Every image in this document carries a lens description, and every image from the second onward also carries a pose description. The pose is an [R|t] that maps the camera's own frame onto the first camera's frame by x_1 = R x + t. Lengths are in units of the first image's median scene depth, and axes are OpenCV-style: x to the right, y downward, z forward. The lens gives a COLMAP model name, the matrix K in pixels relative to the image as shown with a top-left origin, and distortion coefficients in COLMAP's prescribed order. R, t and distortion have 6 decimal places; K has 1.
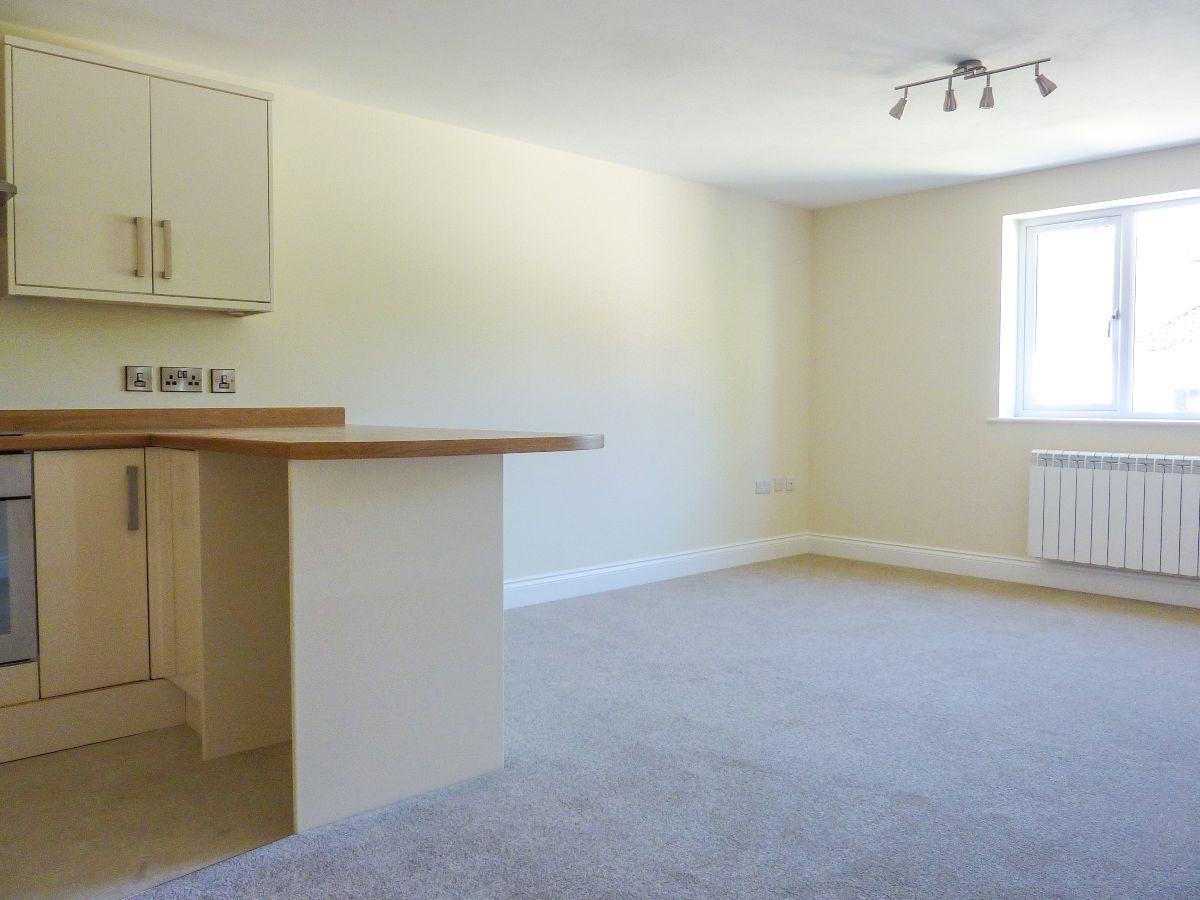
lens RADIAL K [[919.1, 0, 600.0], [0, 919.1, 450.0], [0, 0, 1]] dist [-0.018927, -0.005892]
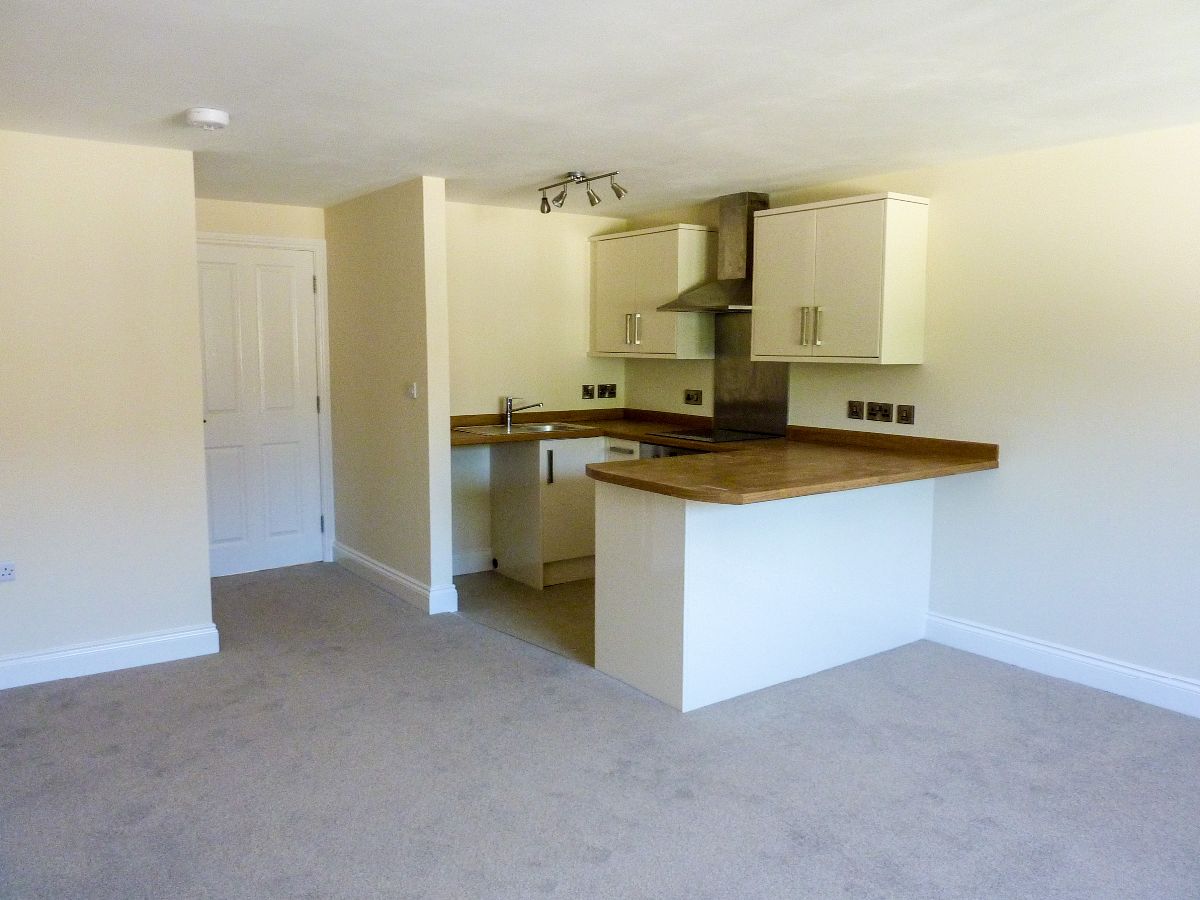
lens RADIAL K [[926.5, 0, 603.5], [0, 926.5, 456.3], [0, 0, 1]] dist [-0.025553, -0.001256]
pose [[-0.148244, 0.109095, -0.982915, 0.959705], [-0.064563, 0.990709, 0.119698, -0.151162], [0.986841, 0.081204, -0.139823, 0.810088]]
